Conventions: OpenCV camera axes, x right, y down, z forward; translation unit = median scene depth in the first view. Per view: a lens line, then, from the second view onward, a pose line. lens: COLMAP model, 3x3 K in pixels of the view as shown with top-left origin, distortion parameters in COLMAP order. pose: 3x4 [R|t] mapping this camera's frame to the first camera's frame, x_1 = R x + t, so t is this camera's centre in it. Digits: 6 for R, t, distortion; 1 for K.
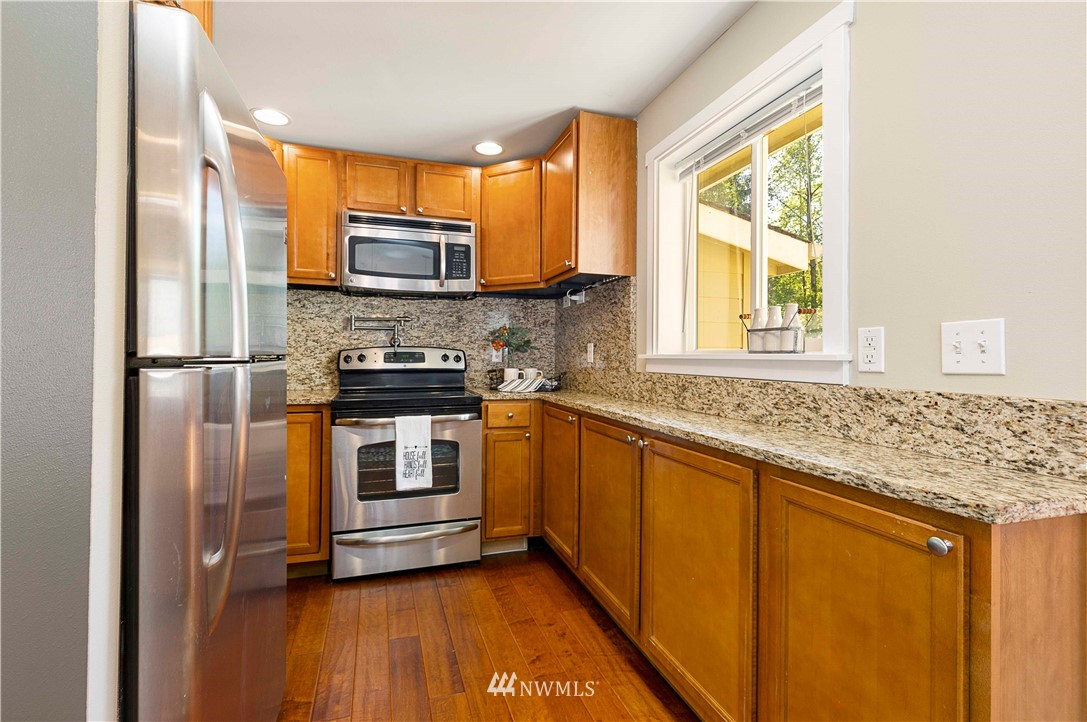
lens RADIAL K [[495.3, 0, 539.7], [0, 495.3, 354.8], [0, 0, 1]] dist [0.006377, -0.001182]
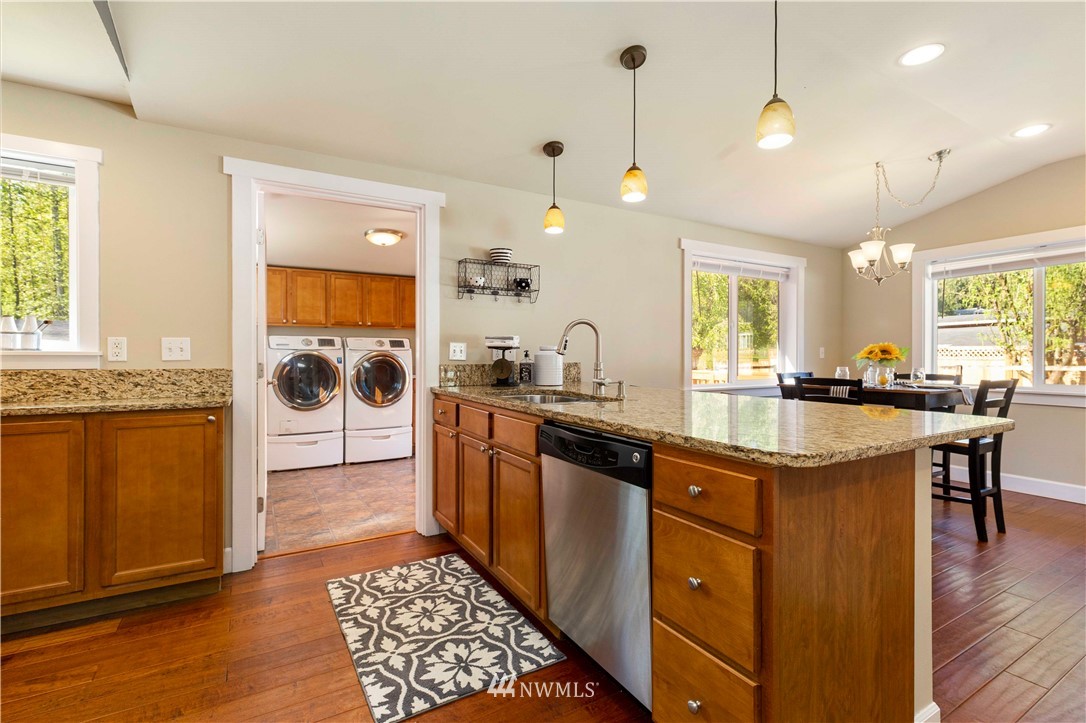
lens RADIAL K [[494.8, 0, 540.1], [0, 494.8, 357.3], [0, 0, 1]] dist [0.006377, -0.001182]
pose [[-0.201124, -0.013159, 0.979477, -0.695864], [-0.008129, 0.999898, 0.011764, -0.007078], [-0.979532, -0.005596, -0.201210, -0.084830]]
